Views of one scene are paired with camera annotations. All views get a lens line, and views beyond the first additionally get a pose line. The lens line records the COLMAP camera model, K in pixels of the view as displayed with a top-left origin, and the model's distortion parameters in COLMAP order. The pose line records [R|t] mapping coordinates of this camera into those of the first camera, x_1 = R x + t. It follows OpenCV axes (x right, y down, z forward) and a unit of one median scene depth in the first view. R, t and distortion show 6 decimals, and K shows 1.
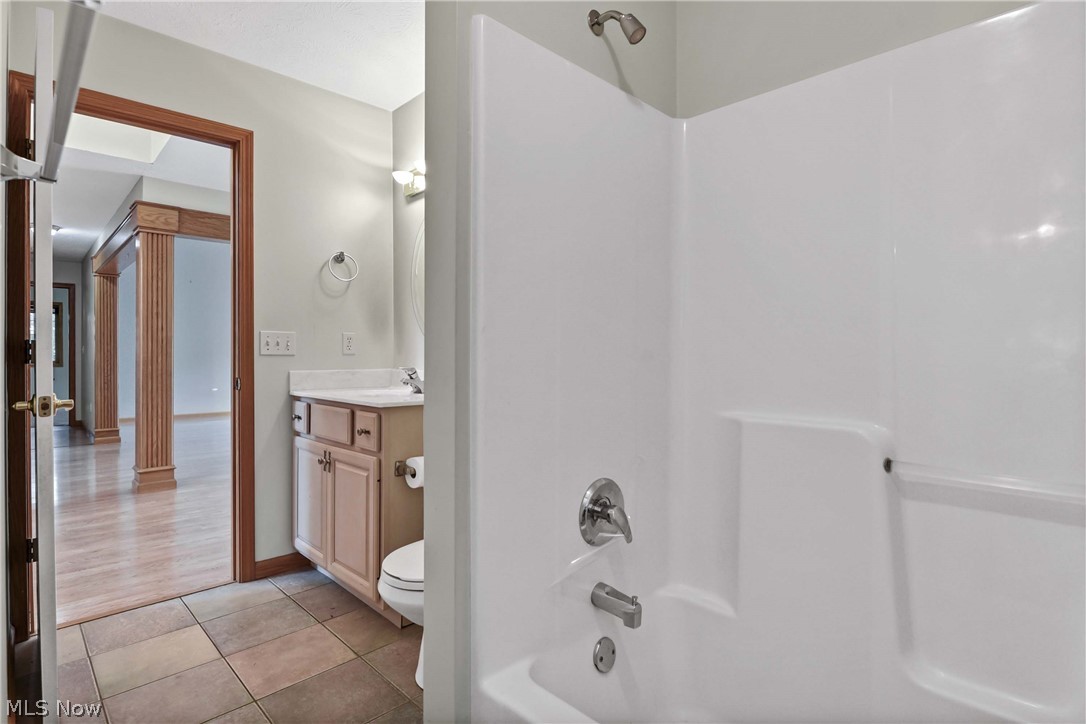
lens RADIAL K [[549.9, 0, 544.4], [0, 549.9, 350.7], [0, 0, 1]] dist [-0.003119, -0.006964]
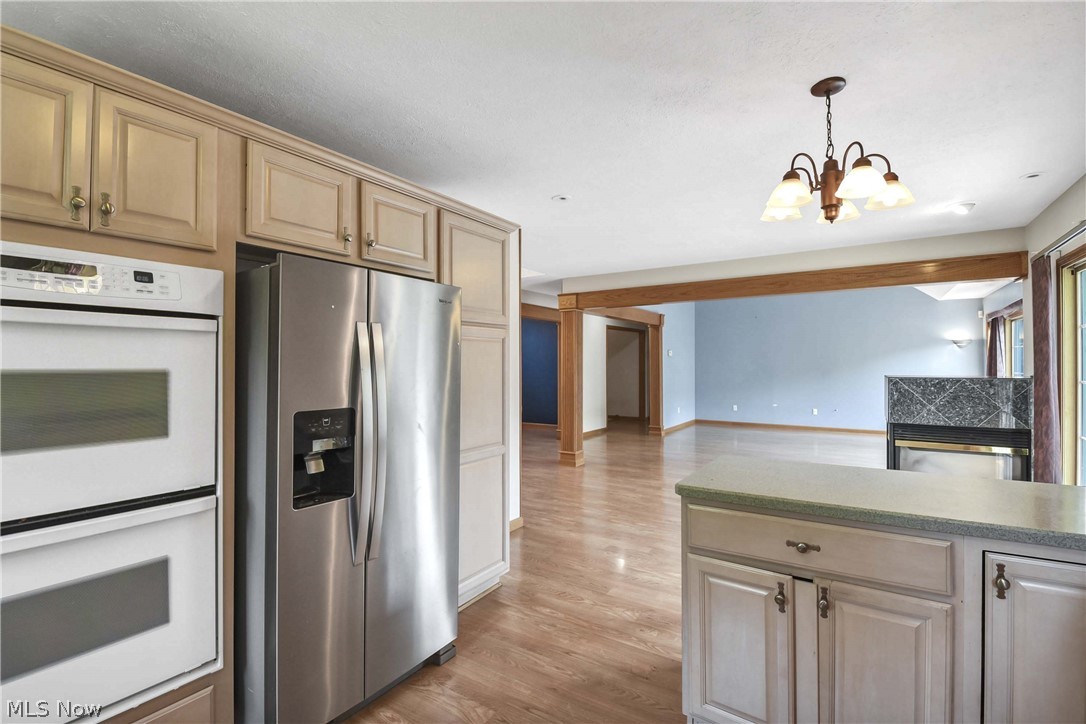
lens RADIAL K [[510.4, 0, 562.8], [0, 510.4, 356.6], [0, 0, 1]] dist [-0.000141, -0.000202]
pose [[0.257851, -0.012723, -0.966101, 0.780775], [0.007284, 0.999910, -0.011224, -0.058101], [0.966157, -0.004143, 0.257921, 0.584274]]
